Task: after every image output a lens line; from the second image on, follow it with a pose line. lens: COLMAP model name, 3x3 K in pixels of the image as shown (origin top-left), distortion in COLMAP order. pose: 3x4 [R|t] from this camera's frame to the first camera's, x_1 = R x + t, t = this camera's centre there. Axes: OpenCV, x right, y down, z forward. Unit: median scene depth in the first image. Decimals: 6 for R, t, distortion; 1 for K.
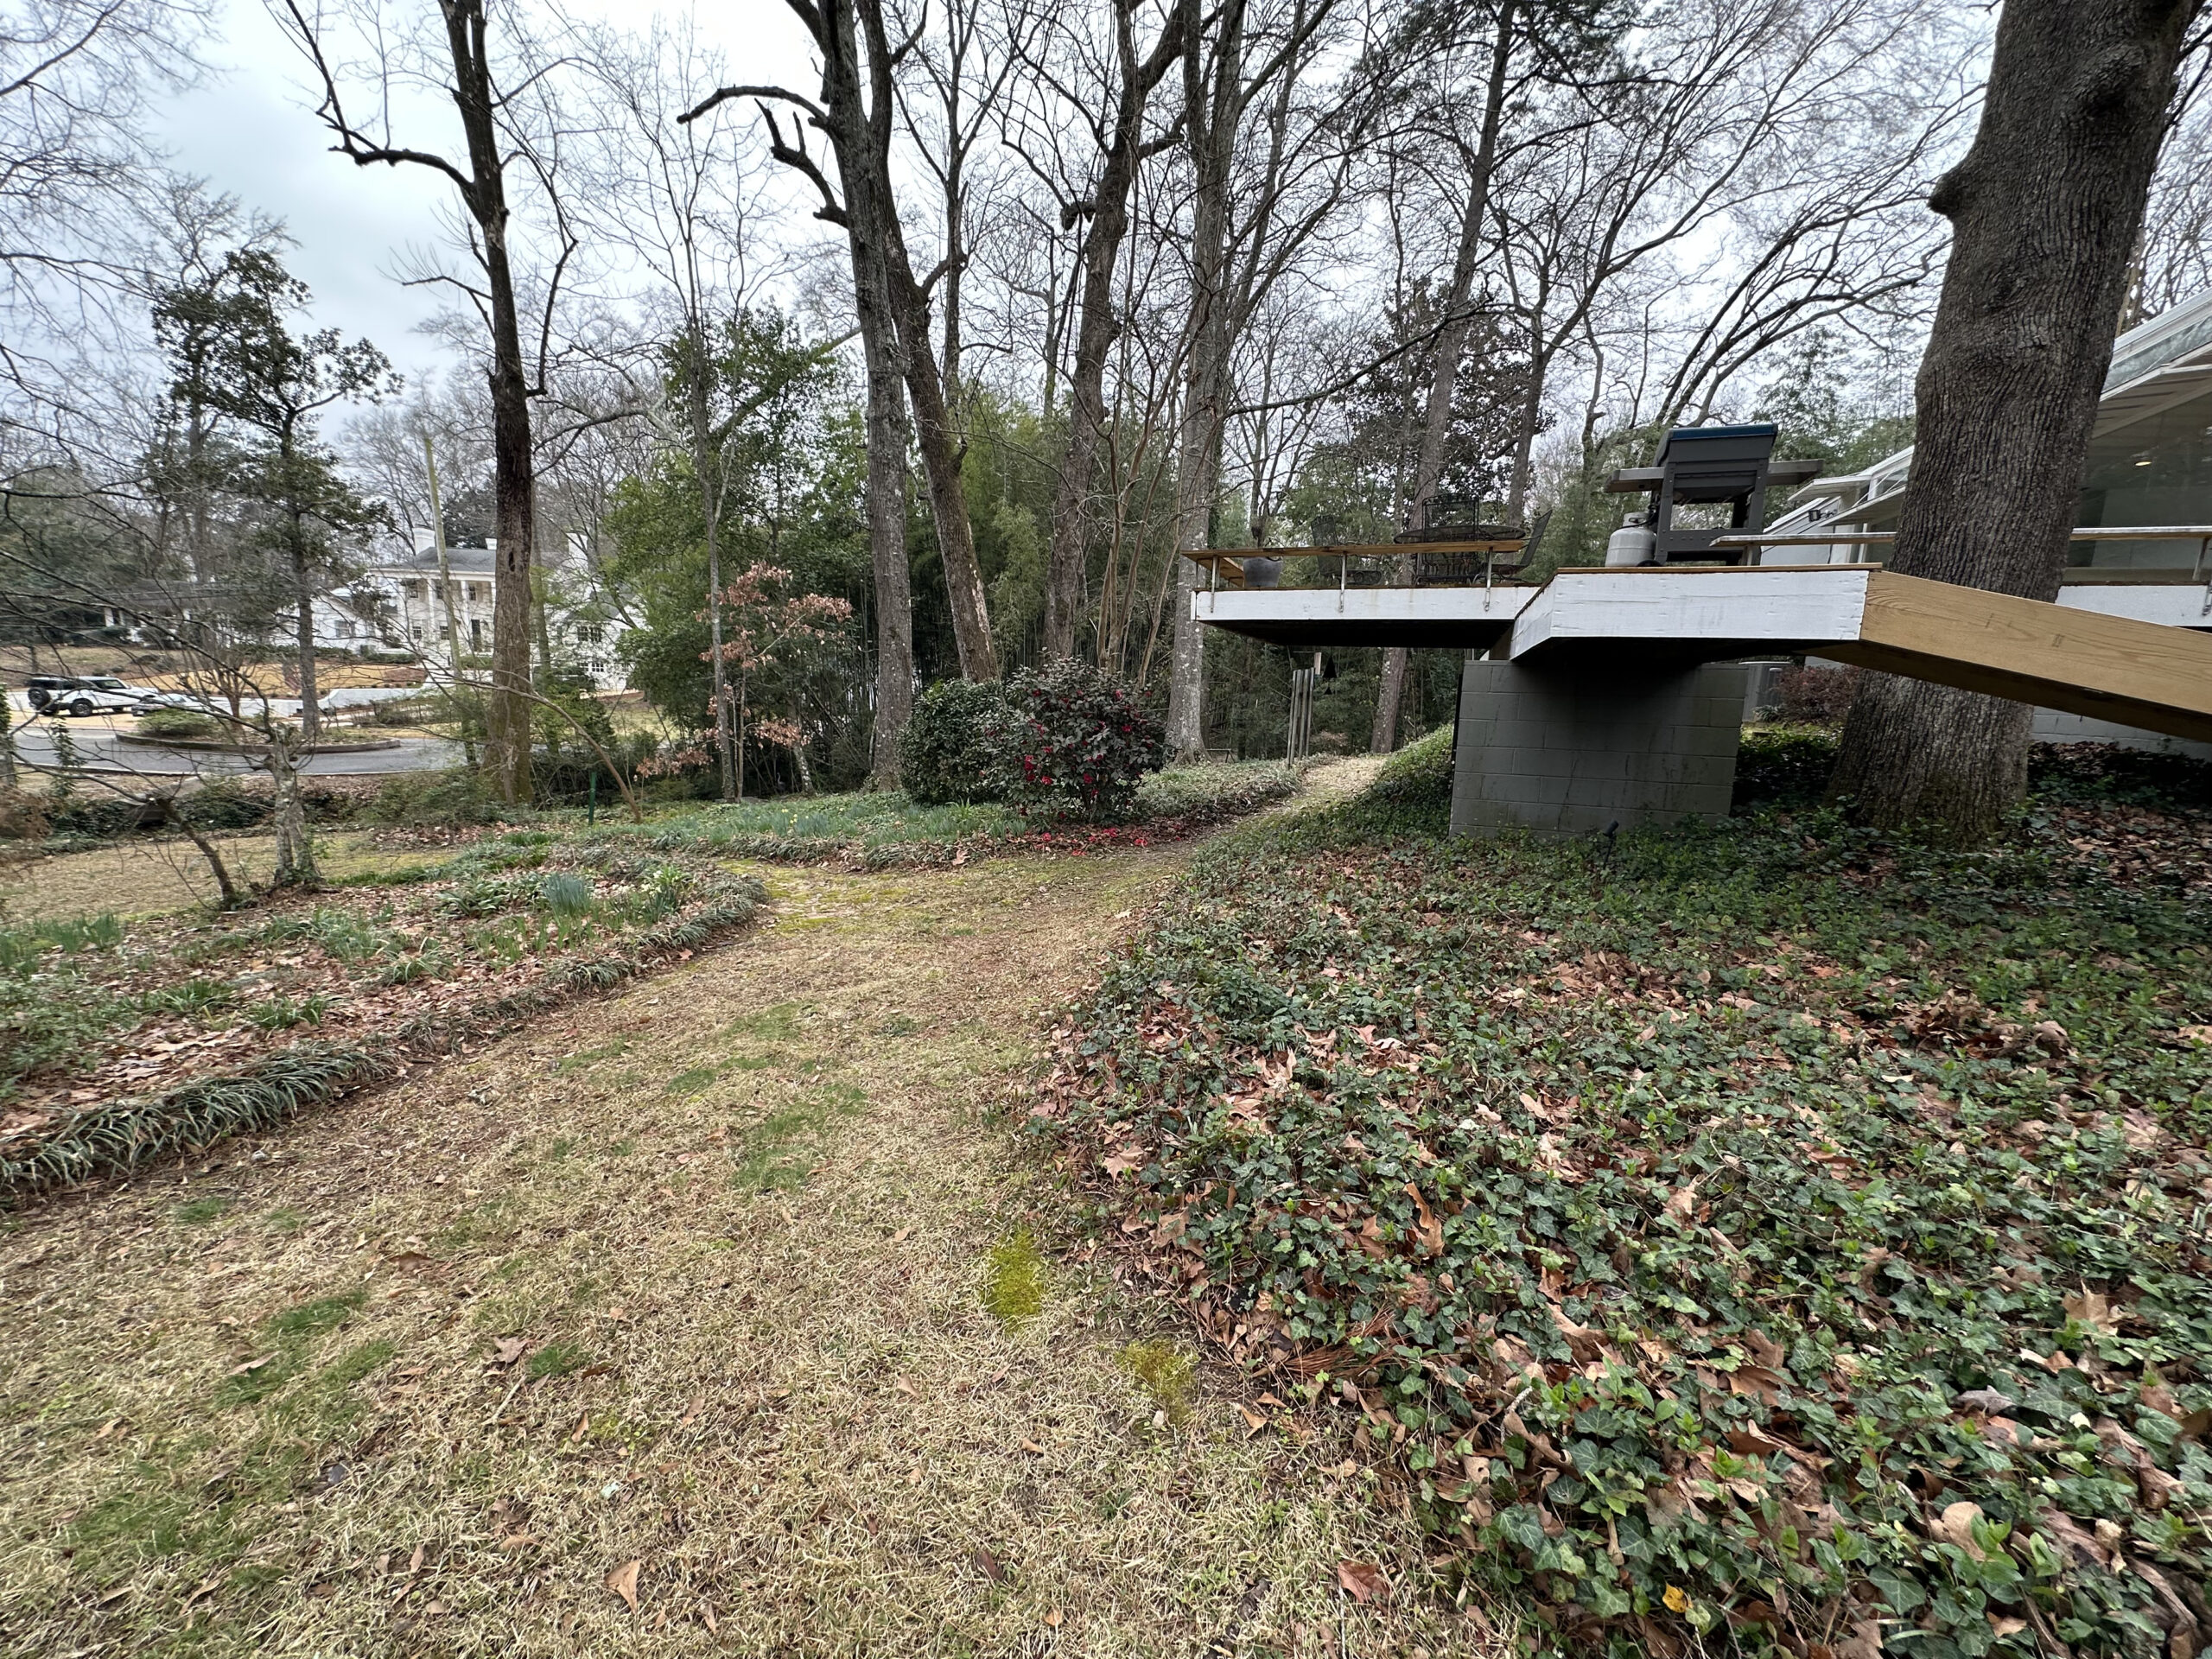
lens RADIAL K [[880.0, 0, 1107.4], [0, 880.0, 835.0], [0, 0, 1]] dist [-0.000376, -0.000009]
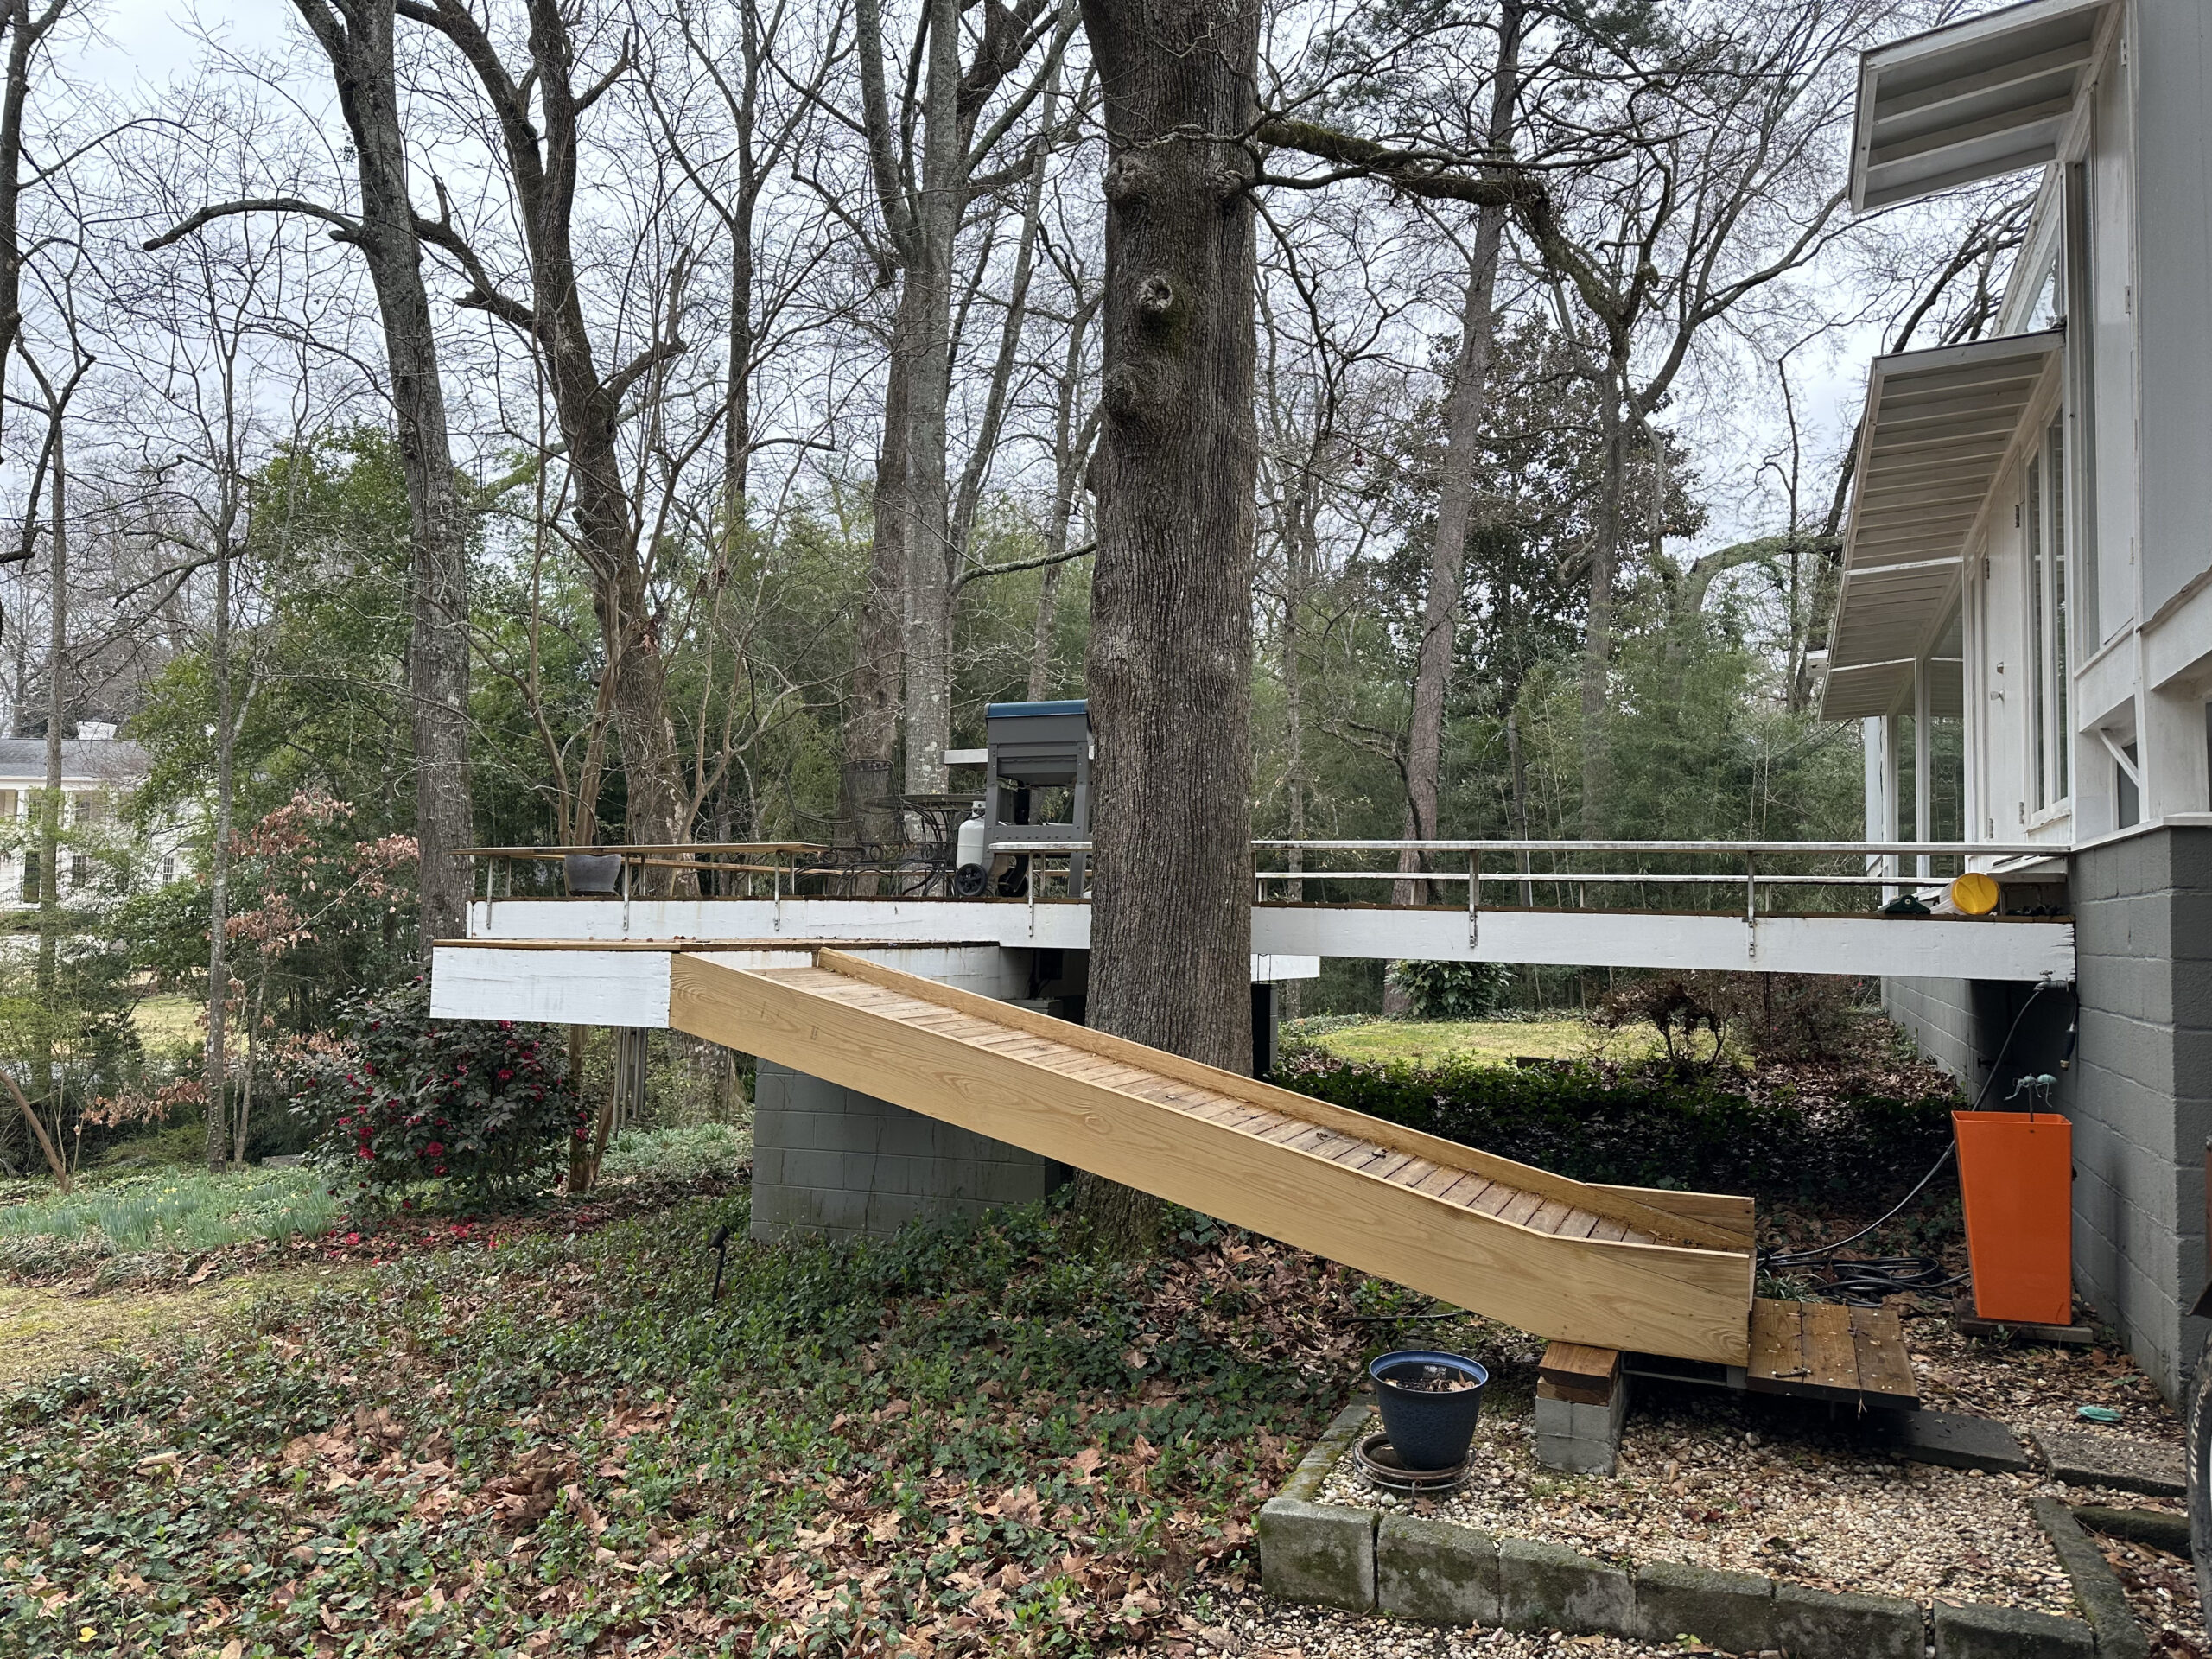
lens RADIAL K [[1560.0, 0, 1106.3], [0, 1560.0, 831.9], [0, 0, 1]] dist [0.002527, -0.003364]
pose [[0.999160, -0.022520, -0.034232, 0.171509], [0.014166, 0.973762, -0.227128, -0.006422], [0.038449, 0.226453, 0.973263, -0.070915]]
